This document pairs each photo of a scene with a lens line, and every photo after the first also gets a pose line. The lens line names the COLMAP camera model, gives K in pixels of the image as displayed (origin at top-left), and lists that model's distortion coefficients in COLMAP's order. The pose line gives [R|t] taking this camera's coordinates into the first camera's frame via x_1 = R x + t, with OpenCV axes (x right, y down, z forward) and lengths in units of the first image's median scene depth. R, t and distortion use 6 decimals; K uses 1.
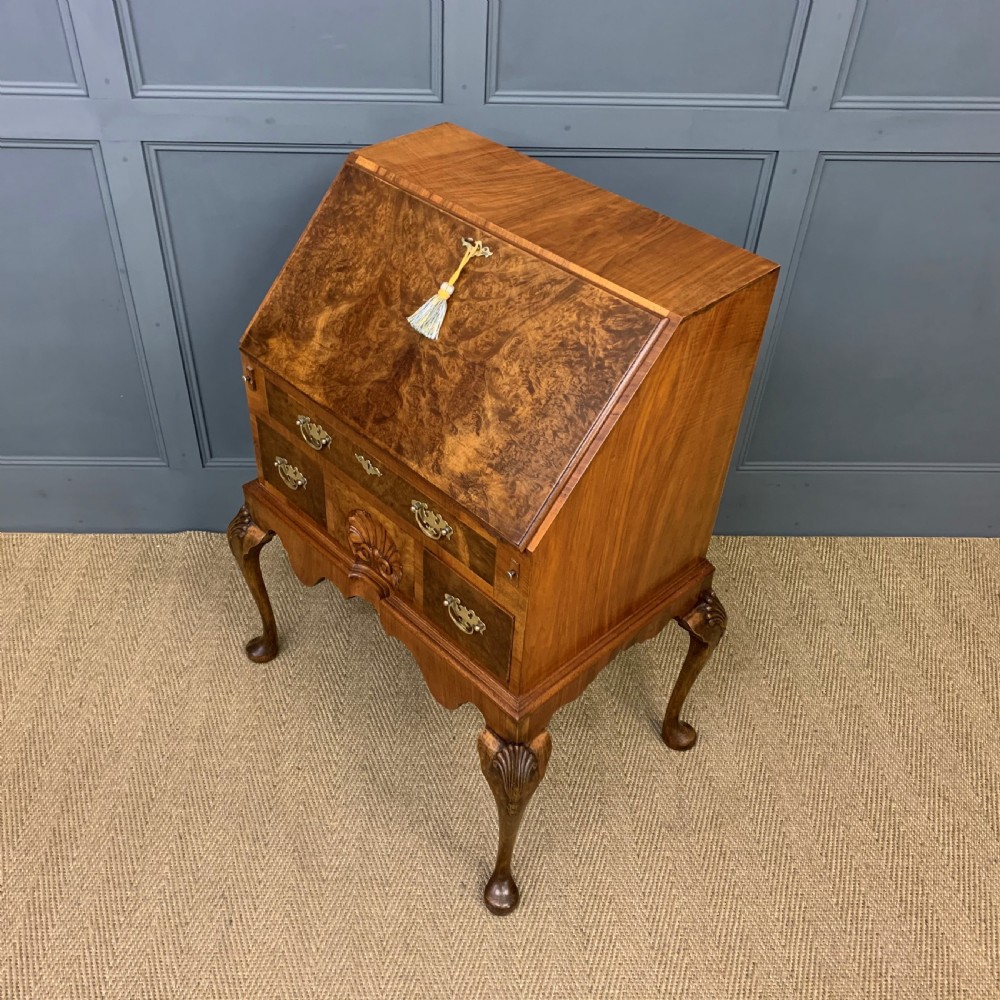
lens RADIAL K [[1043.4, 0, 466.1], [0, 1043.4, 499.6], [0, 0, 1]] dist [0.060125, -0.091659]
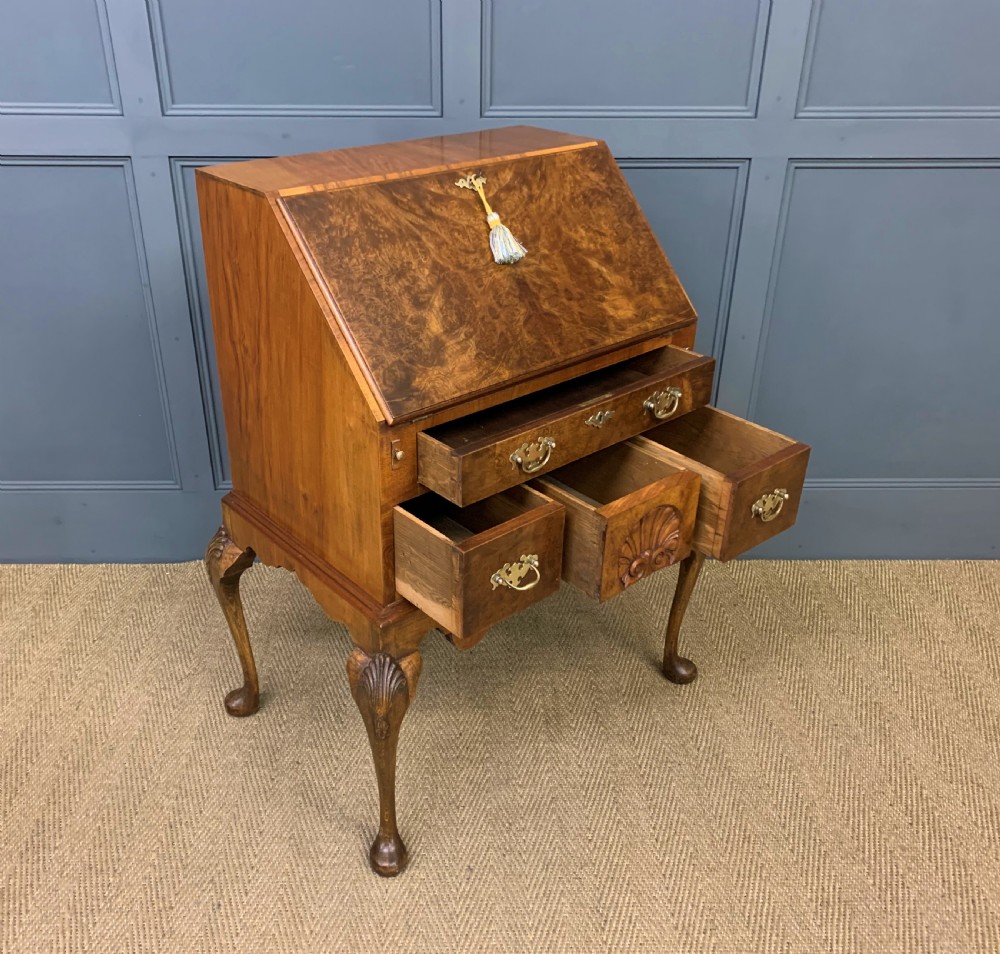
lens RADIAL K [[999.6, 0, 473.5], [0, 999.6, 467.7], [0, 0, 1]] dist [0.044524, -0.049472]
pose [[0.999858, -0.014973, -0.007738, 0.011932], [0.012912, 0.975558, -0.219361, 0.203236], [0.010833, 0.219230, 0.975613, 0.048302]]
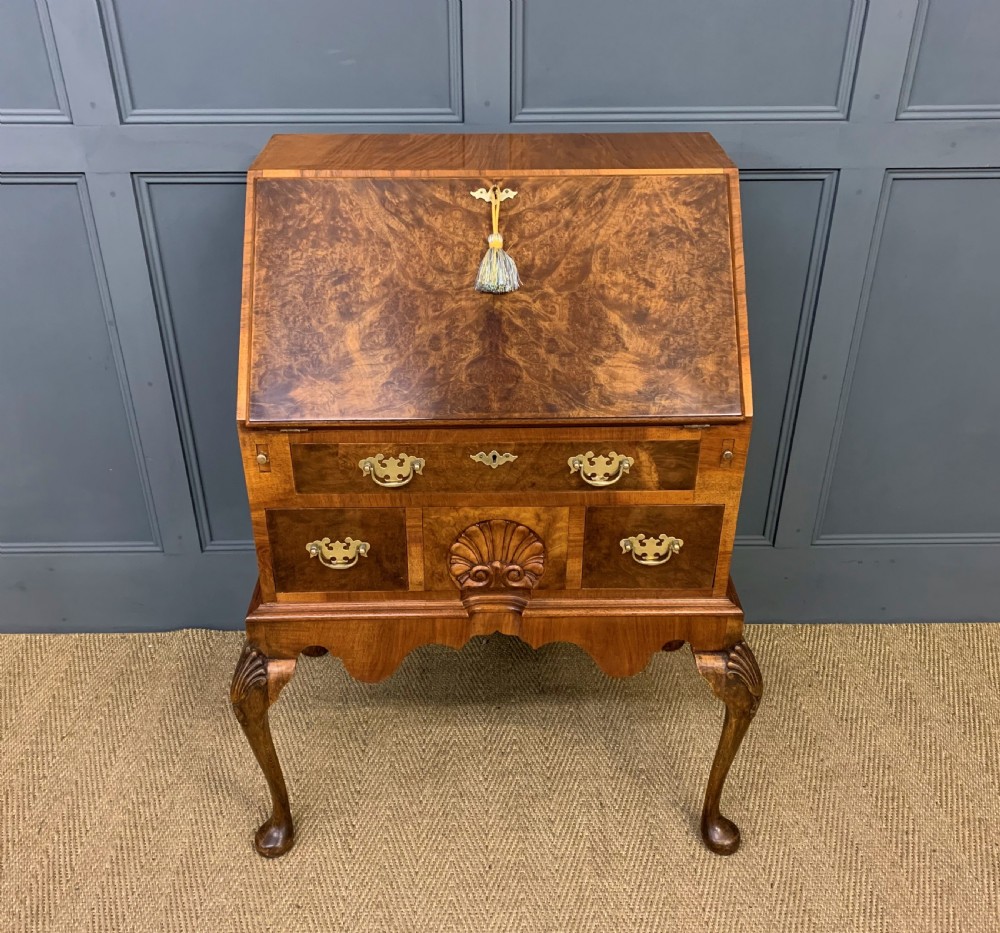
lens RADIAL K [[1045.9, 0, 498.1], [0, 1045.9, 474.8], [0, 0, 1]] dist [0.020854, 0.003241]
pose [[0.999709, -0.019998, -0.013490, 0.012398], [0.017524, 0.986370, -0.163607, 0.065278], [0.016578, 0.163323, 0.986433, 0.153442]]
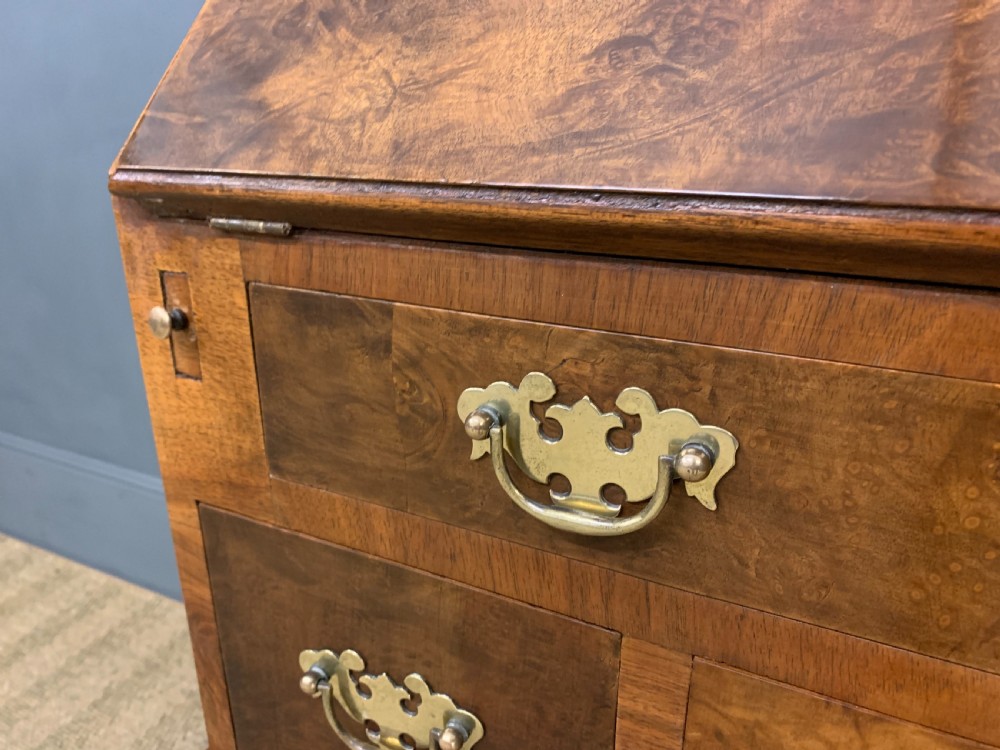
lens RADIAL K [[781.1, 0, 491.2], [0, 781.1, 371.0], [0, 0, 1]] dist [0.013916, 0.007621]
pose [[0.879970, 0.132136, -0.456281, -0.028706], [-0.282566, 0.917722, -0.279181, -0.030717], [0.381850, 0.374601, 0.844905, 0.745048]]
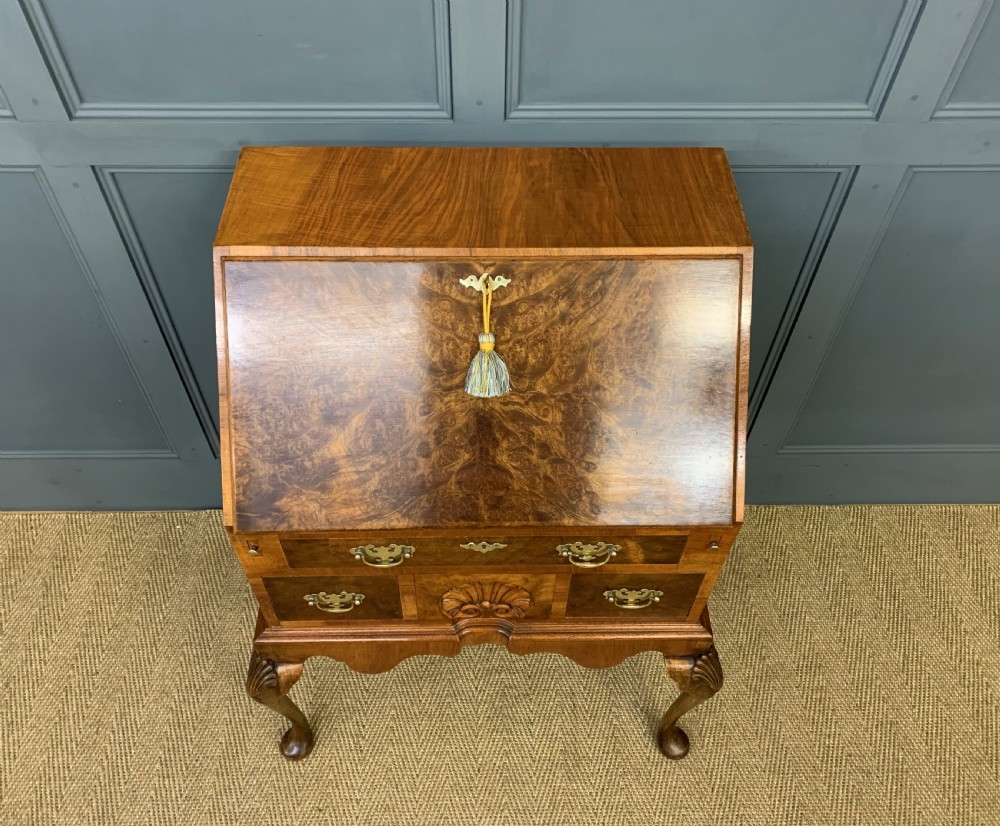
lens RADIAL K [[867.0, 0, 497.0], [0, 867.0, 411.0], [0, 0, 1]] dist [0.010366, 0.019704]
pose [[0.999936, -0.006149, -0.009452, 0.015799], [0.007785, 0.982864, 0.184169, -0.265057], [0.008158, -0.184231, 0.982849, 0.281935]]
